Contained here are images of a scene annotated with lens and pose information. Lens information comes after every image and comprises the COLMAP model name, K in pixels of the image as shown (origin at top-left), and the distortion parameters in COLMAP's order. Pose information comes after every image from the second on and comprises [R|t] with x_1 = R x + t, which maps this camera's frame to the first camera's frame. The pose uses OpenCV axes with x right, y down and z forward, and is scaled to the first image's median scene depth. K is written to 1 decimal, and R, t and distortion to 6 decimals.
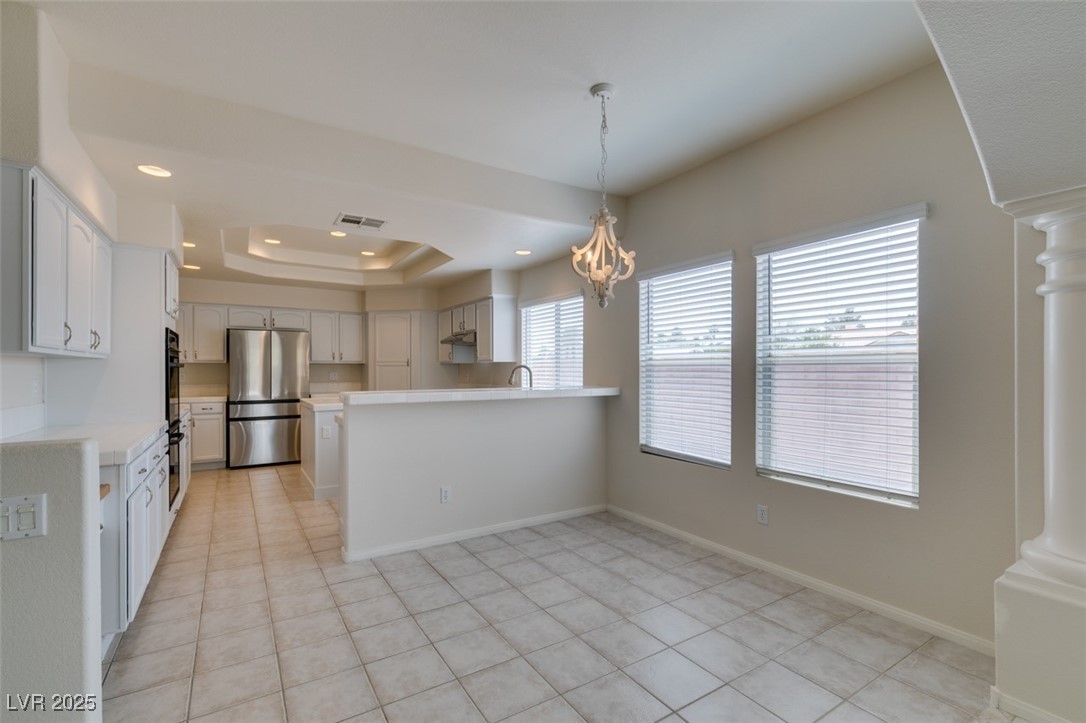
lens RADIAL K [[482.2, 0, 547.9], [0, 482.2, 371.7], [0, 0, 1]] dist [0.001265, -0.001899]
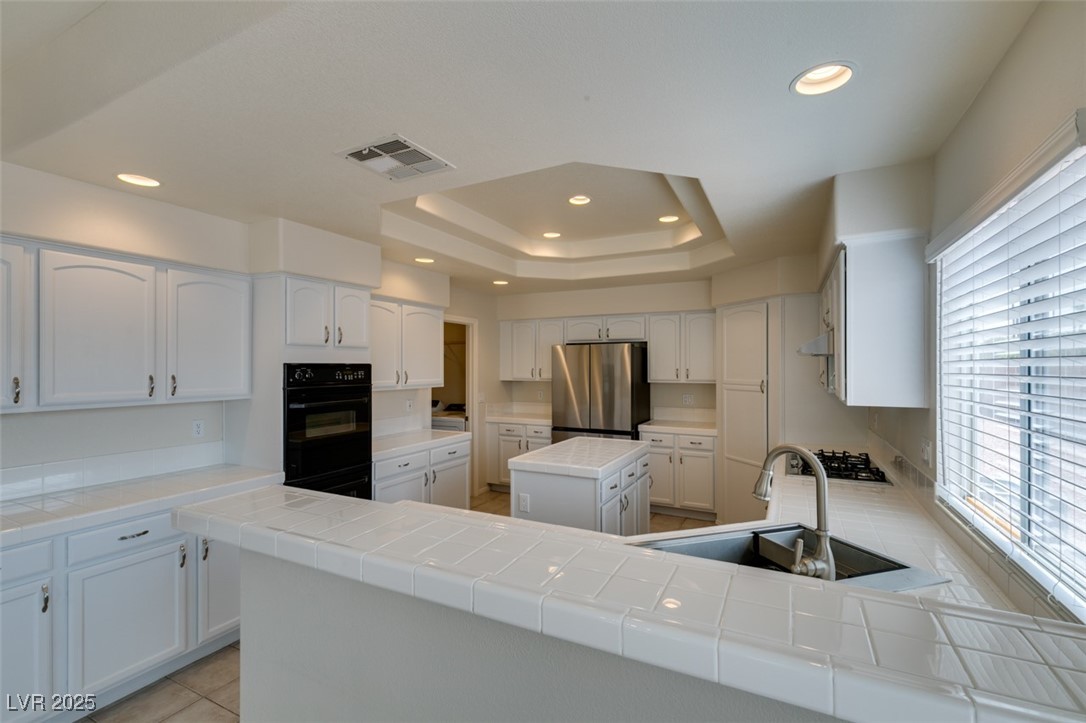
lens RADIAL K [[482.2, 0, 550.7], [0, 482.2, 364.6], [0, 0, 1]] dist [0.001265, -0.001899]
pose [[0.499178, -0.000935, -0.866499, 0.102303], [-0.003244, 0.999990, -0.002948, -0.048474], [0.866493, 0.004282, 0.499170, 0.539216]]
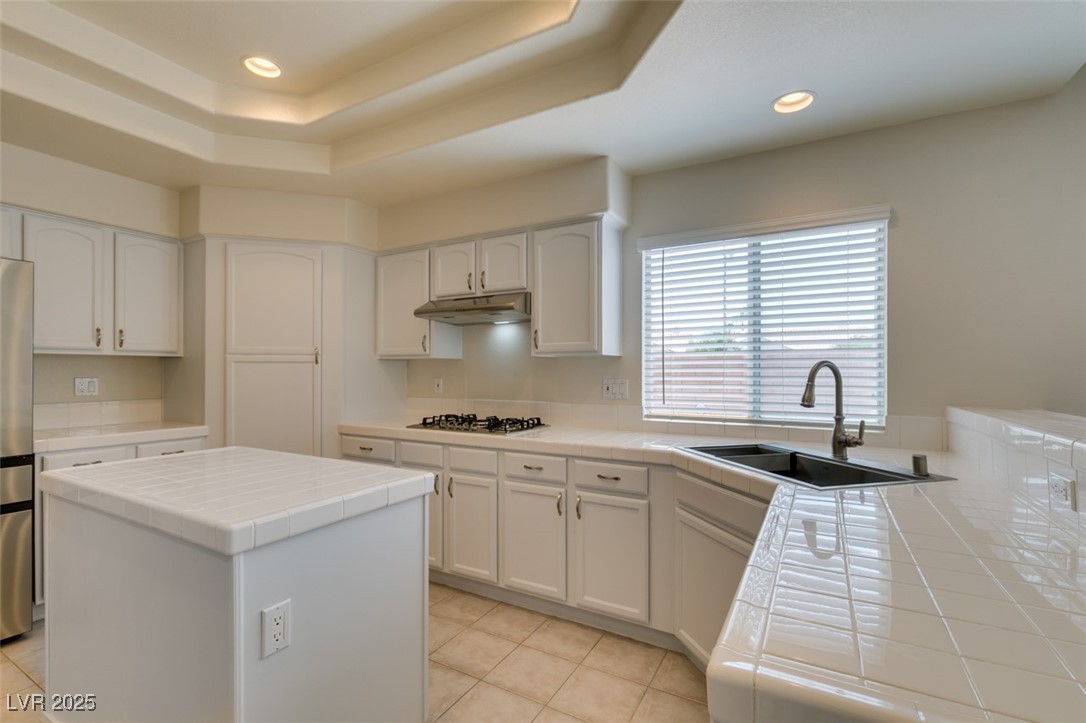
lens RADIAL K [[482.2, 0, 538.3], [0, 482.2, 365.5], [0, 0, 1]] dist [0.001265, -0.001899]
pose [[0.887707, 0.011617, 0.460261, -0.350700], [-0.000701, 0.999715, -0.023880, 0.000657], [-0.460407, 0.020876, 0.887462, 0.559455]]
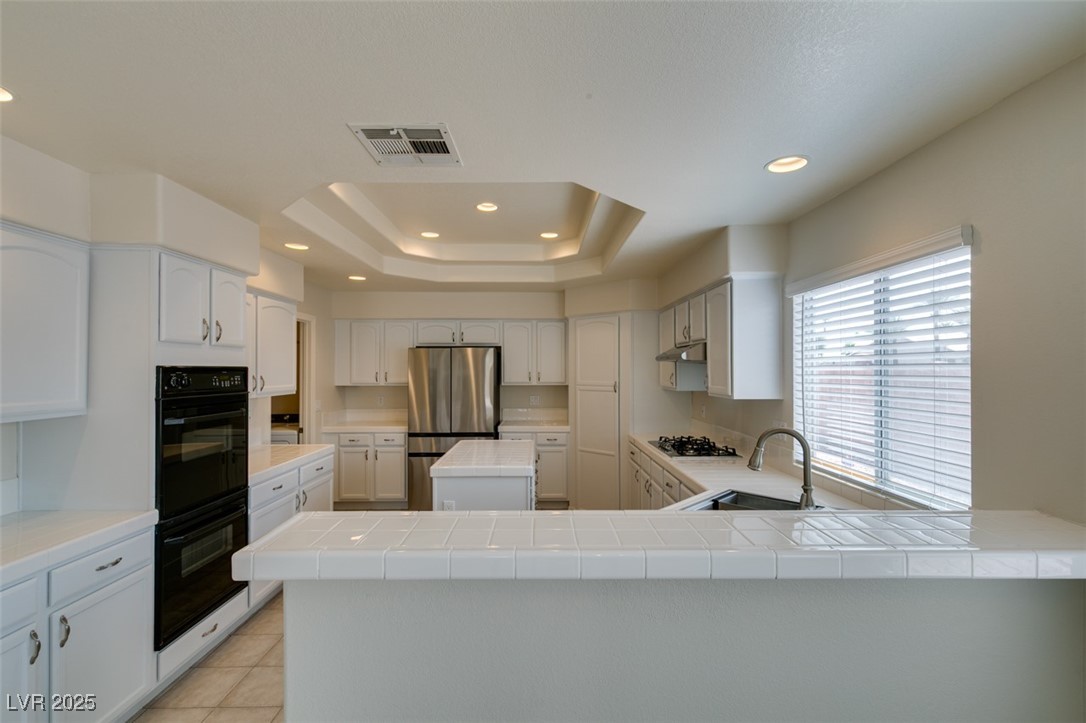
lens RADIAL K [[482.2, 0, 545.5], [0, 482.2, 364.9], [0, 0, 1]] dist [0.001265, -0.001899]
pose [[0.842883, -0.003515, -0.538086, -0.001117], [-0.002926, 0.999934, -0.011116, -0.047879], [0.538089, 0.010944, 0.842817, 0.402725]]
